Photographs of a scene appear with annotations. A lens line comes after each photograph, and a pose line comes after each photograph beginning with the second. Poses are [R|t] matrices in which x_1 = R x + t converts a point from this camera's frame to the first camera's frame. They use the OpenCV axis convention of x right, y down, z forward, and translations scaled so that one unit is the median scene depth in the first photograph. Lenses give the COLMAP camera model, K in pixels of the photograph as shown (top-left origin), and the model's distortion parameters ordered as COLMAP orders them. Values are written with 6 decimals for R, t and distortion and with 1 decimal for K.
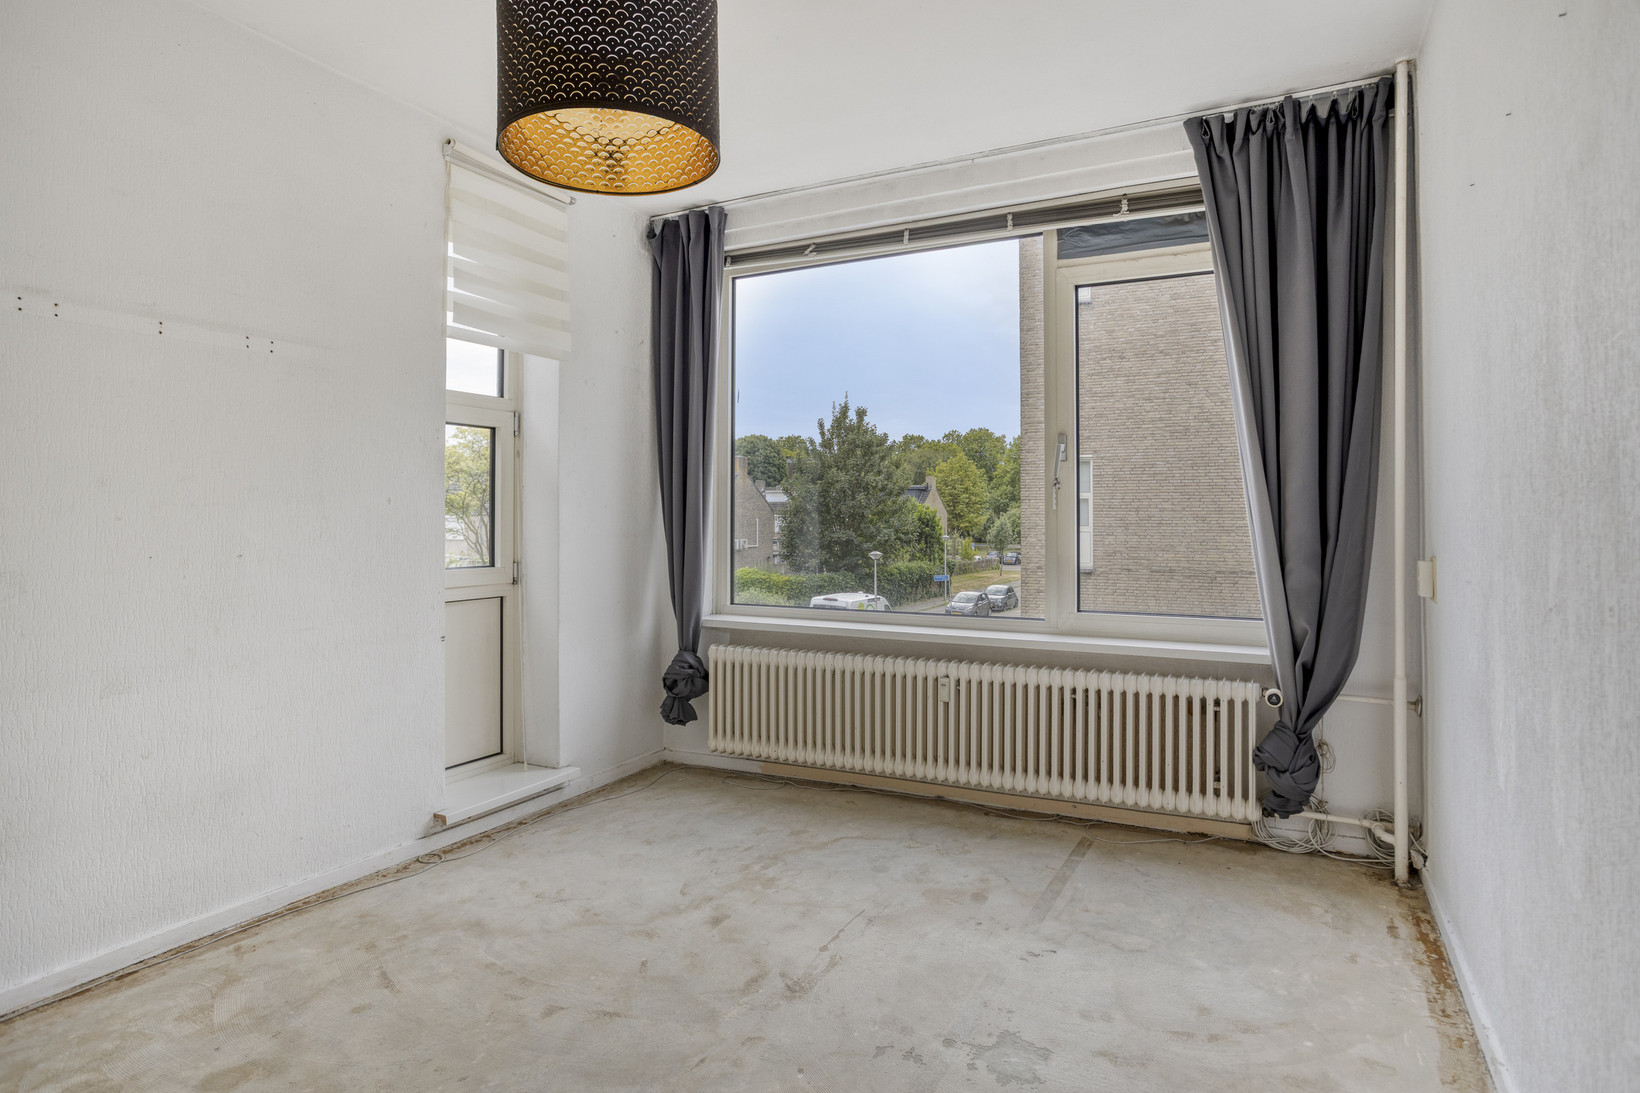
lens RADIAL K [[911.7, 0, 820.9], [0, 911.7, 520.8], [0, 0, 1]] dist [-0.019733, 0.000734]
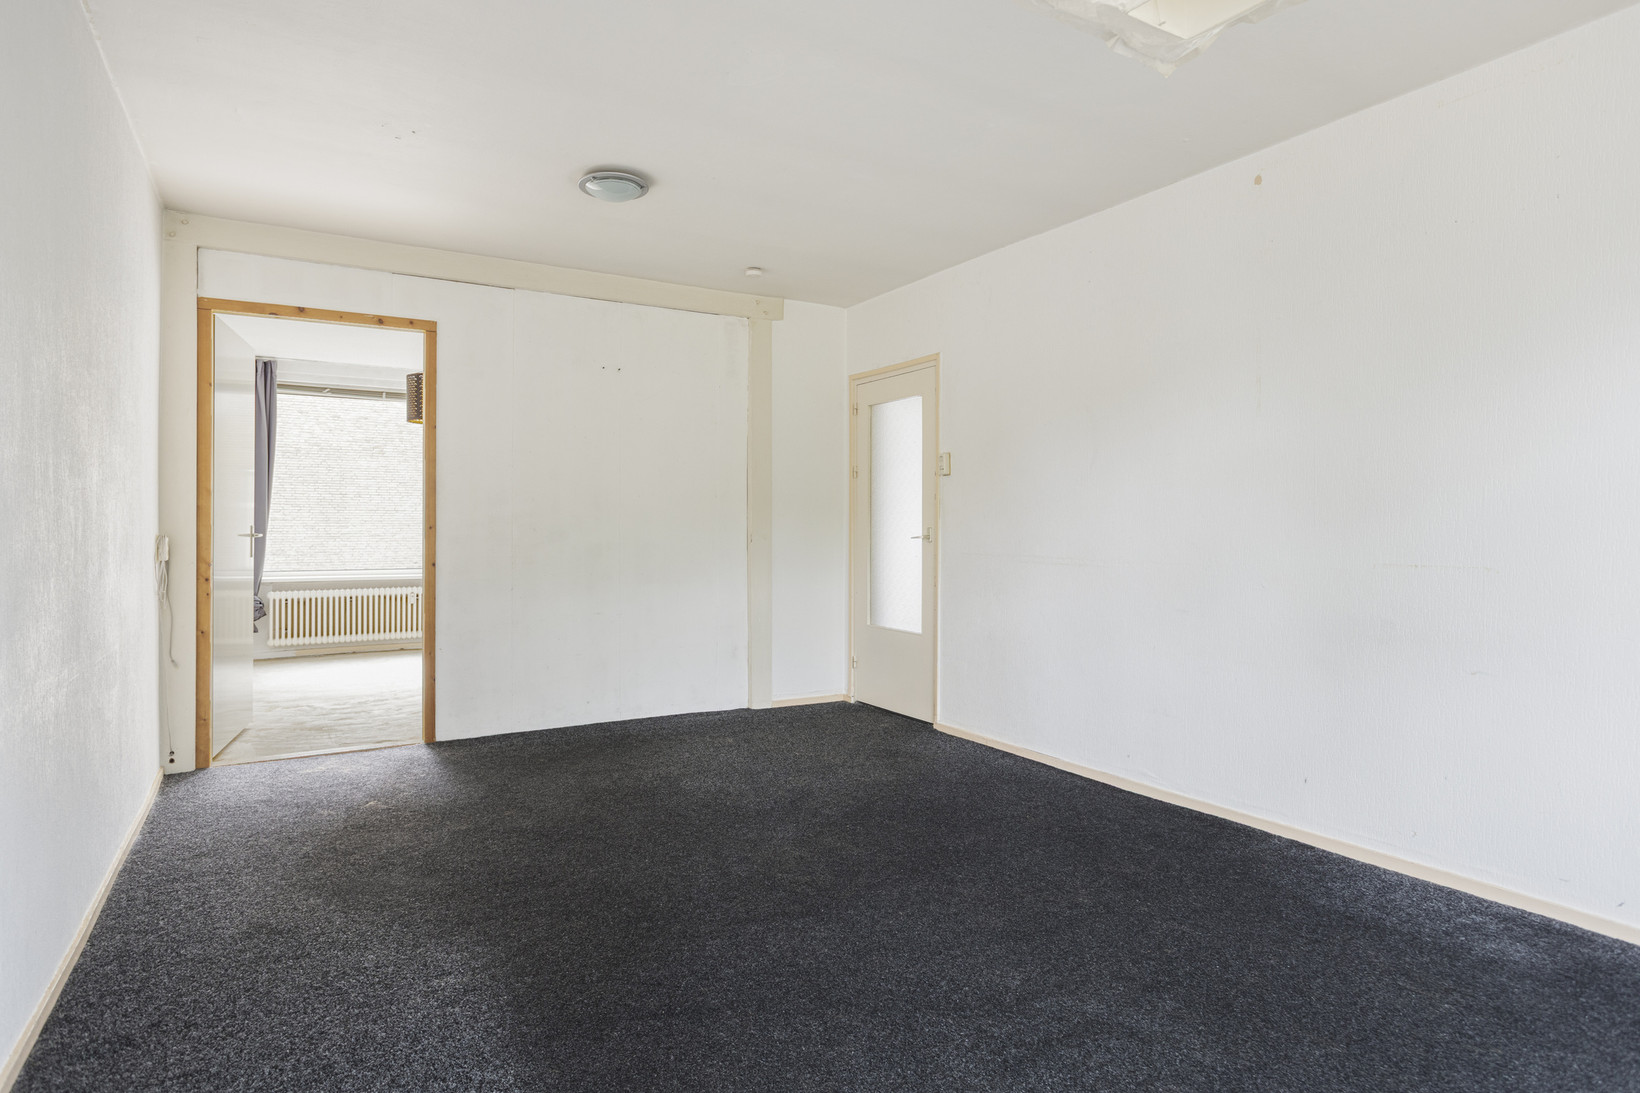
lens RADIAL K [[911.7, 0, 820.9], [0, 911.7, 520.8], [0, 0, 1]] dist [-0.019733, 0.000734]
pose [[0.537291, 0.008519, 0.843354, -1.066520], [0.000328, 0.999947, -0.010310, 0.010280], [-0.843397, 0.005816, 0.537260, -0.949306]]
